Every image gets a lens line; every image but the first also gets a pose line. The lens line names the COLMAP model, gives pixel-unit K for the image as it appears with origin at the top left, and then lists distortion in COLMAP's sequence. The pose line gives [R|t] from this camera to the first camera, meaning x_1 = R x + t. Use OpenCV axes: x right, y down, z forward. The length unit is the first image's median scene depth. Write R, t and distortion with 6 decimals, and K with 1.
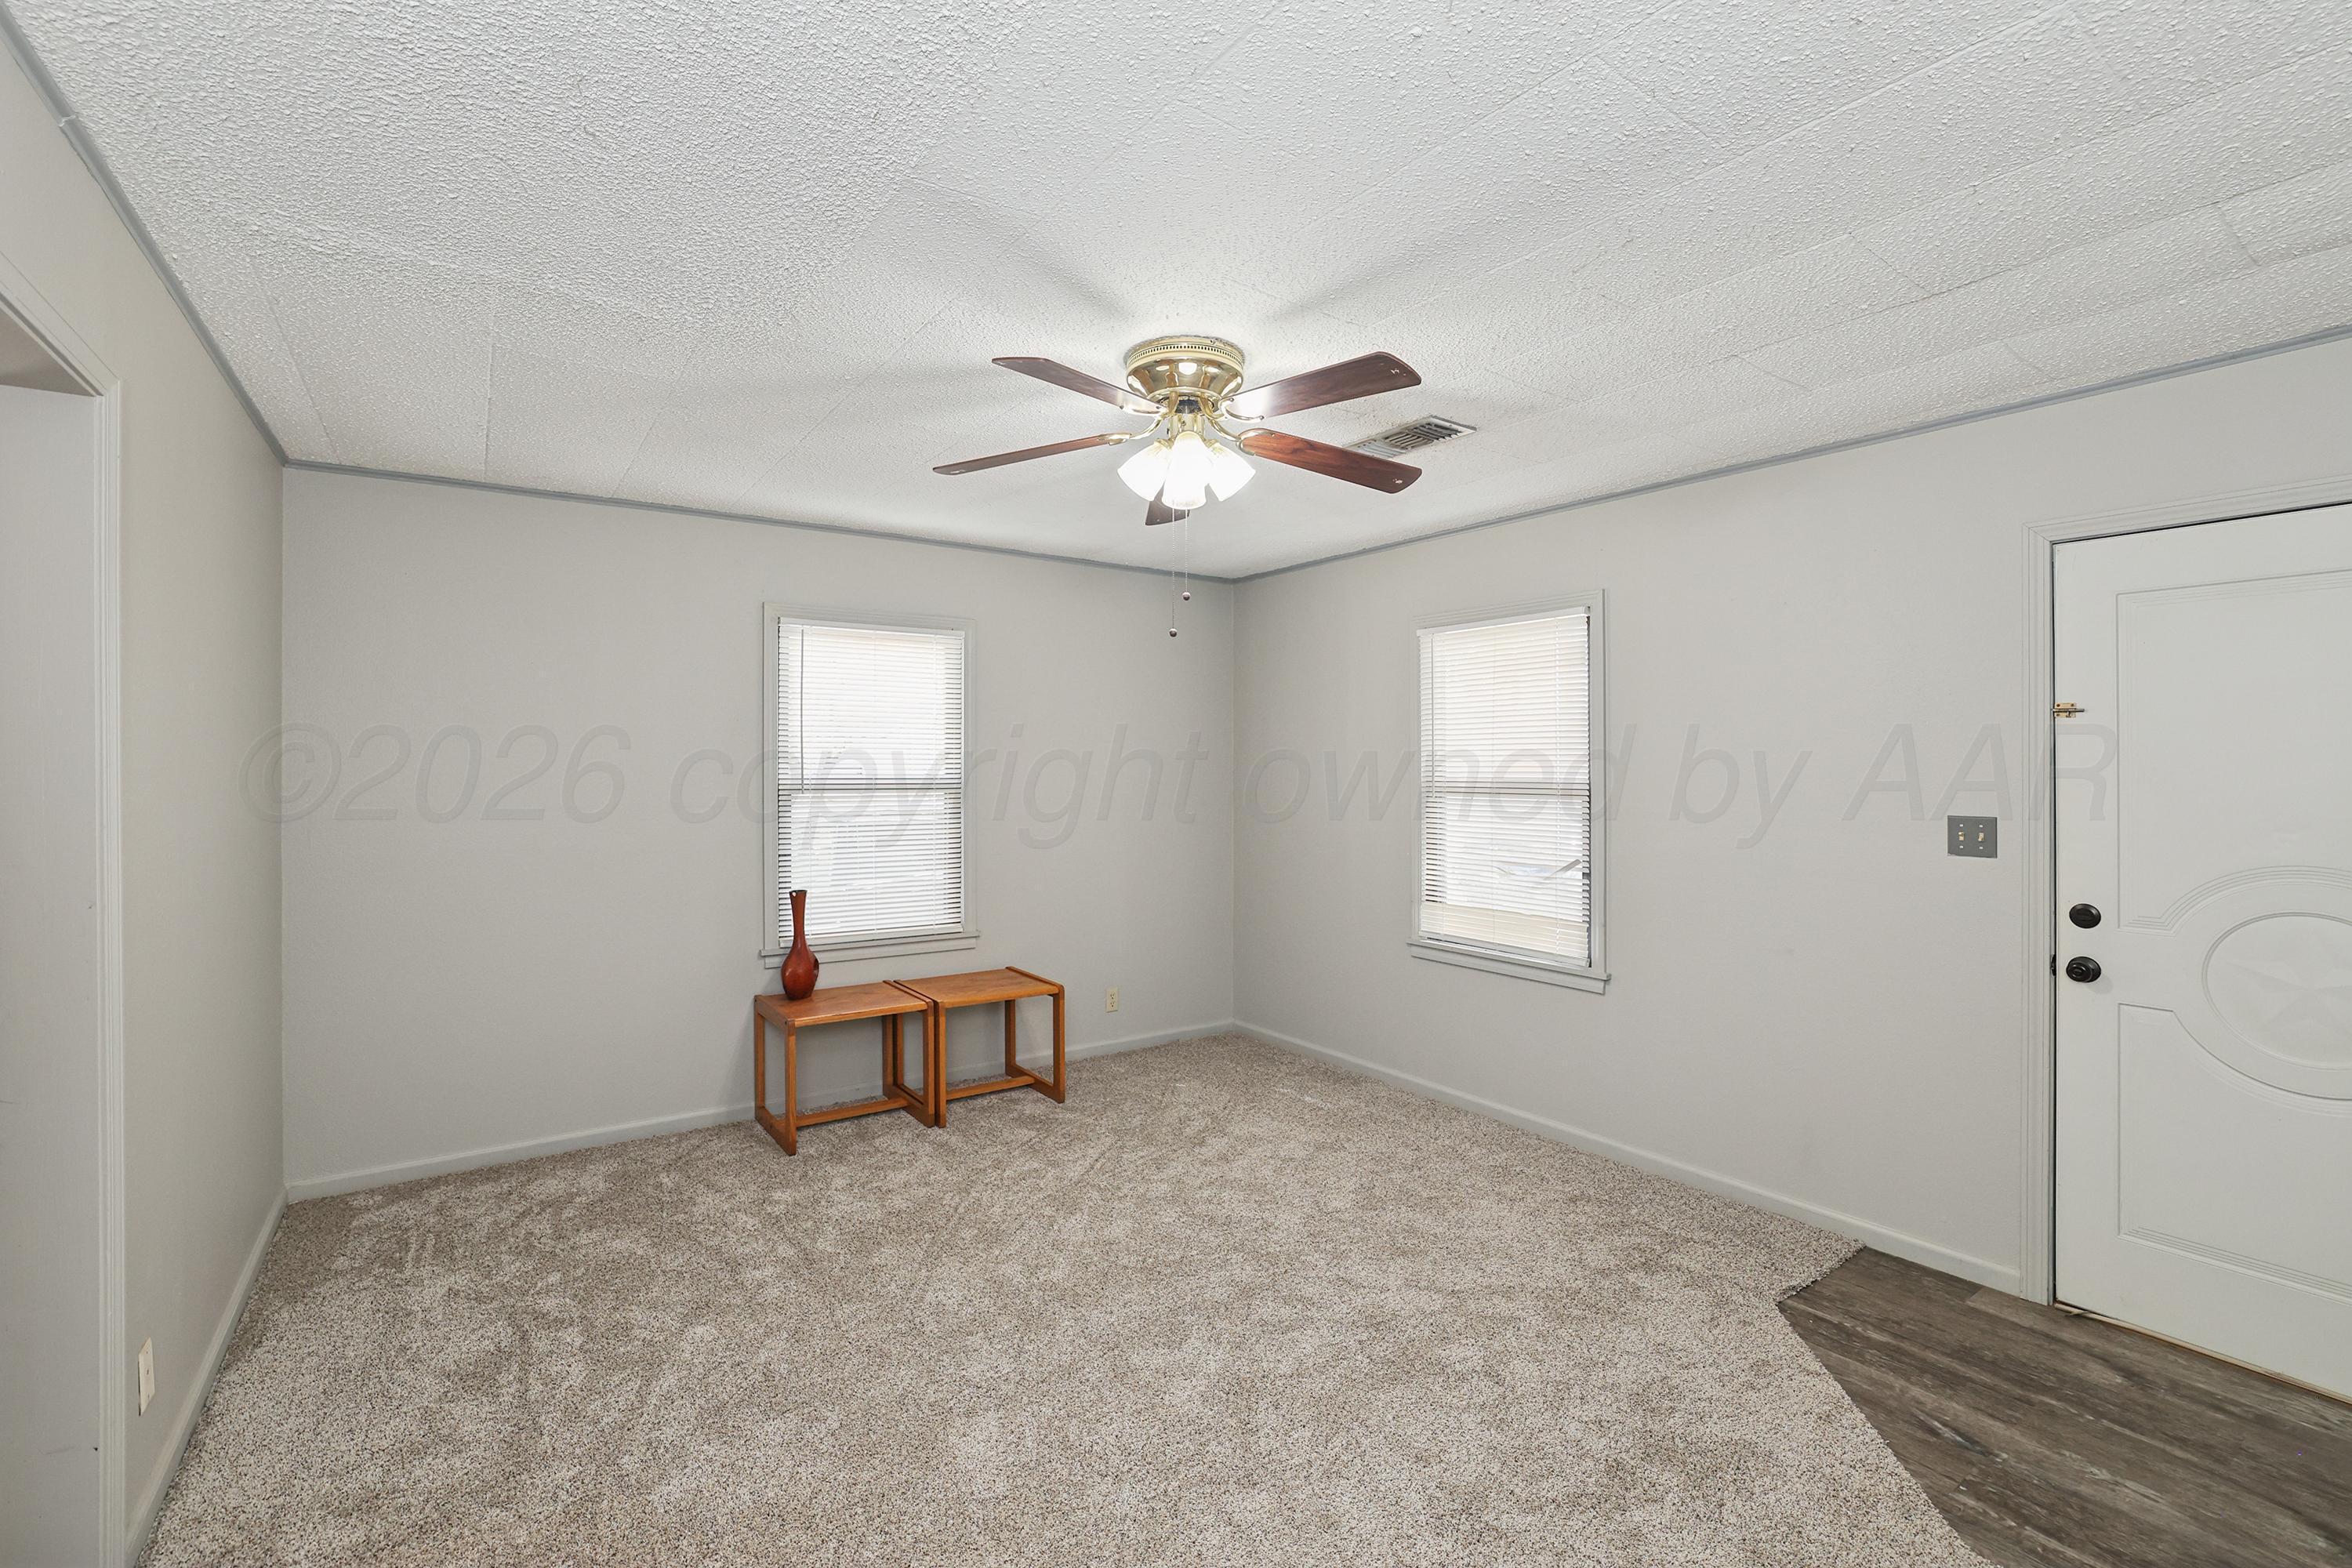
lens RADIAL K [[1024.4, 0, 1171.8], [0, 1024.4, 731.0], [0, 0, 1]] dist [-0.049023, 0.017600]
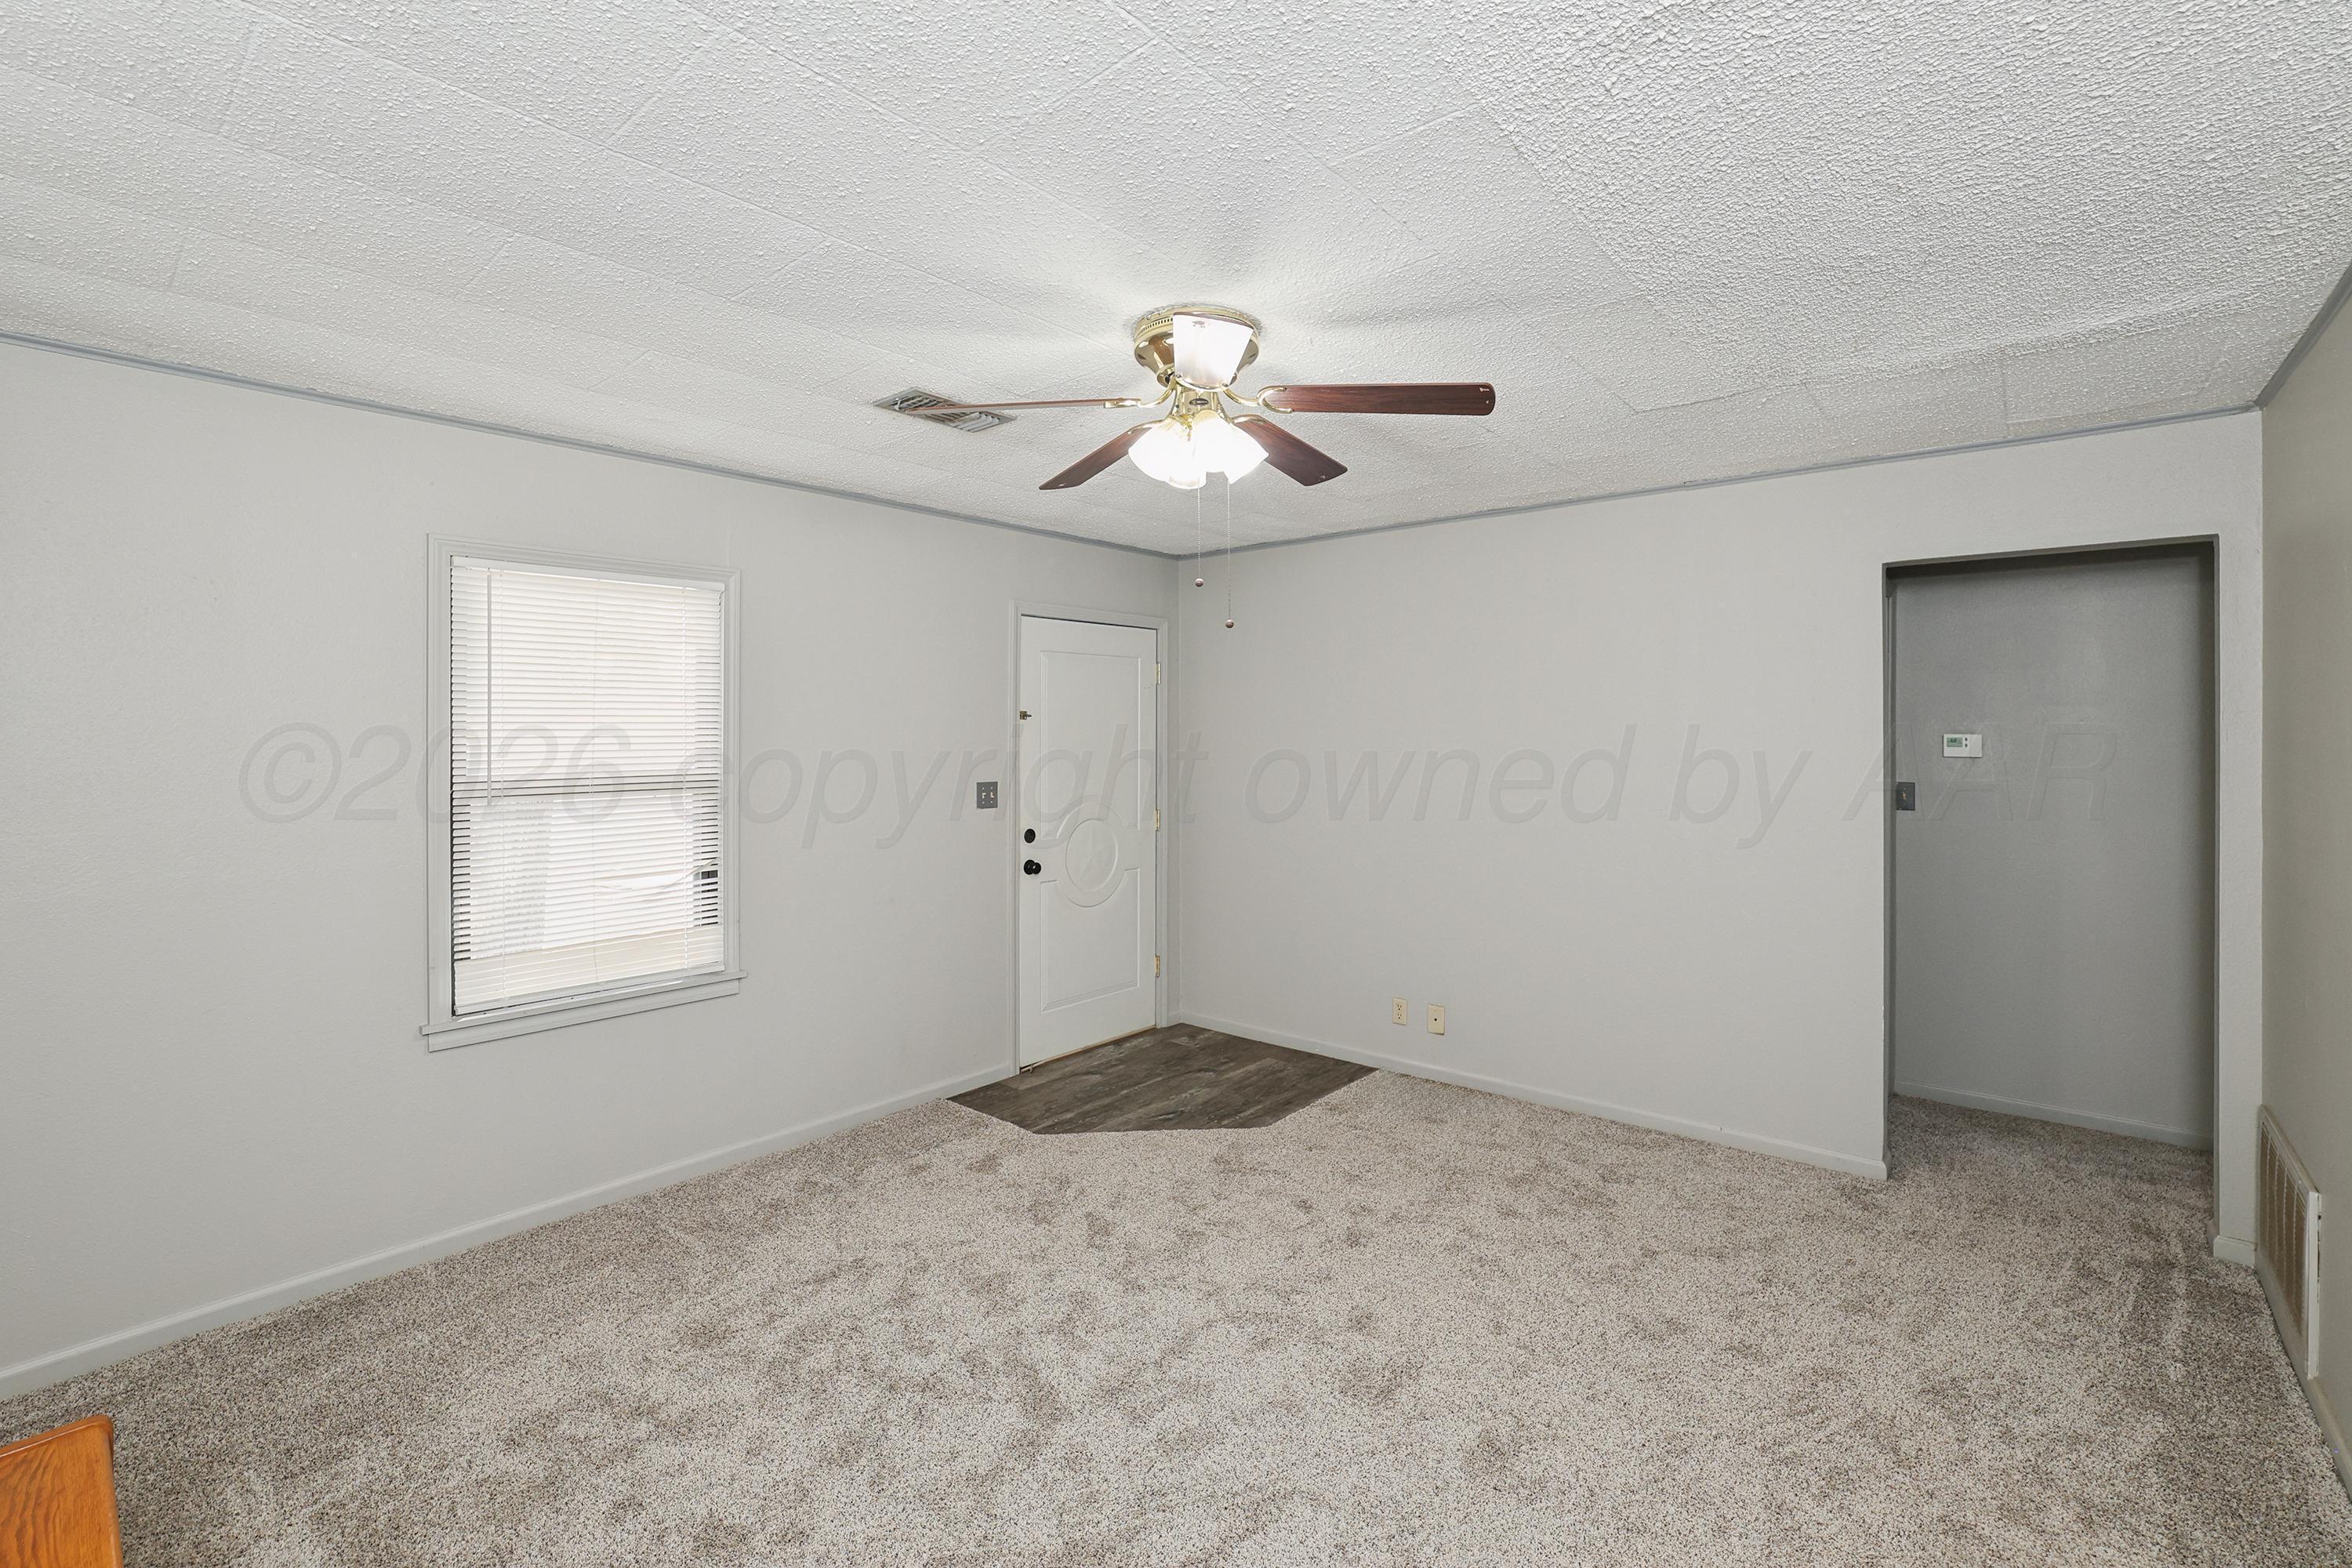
lens RADIAL K [[1024.4, 0, 1171.8], [0, 1024.4, 731.0], [0, 0, 1]] dist [-0.049023, 0.017600]
pose [[-0.221045, -0.001424, 0.975263, -0.532320], [-0.026961, 0.999626, -0.004652, 0.005537], [-0.974891, -0.027322, -0.221001, 0.731798]]
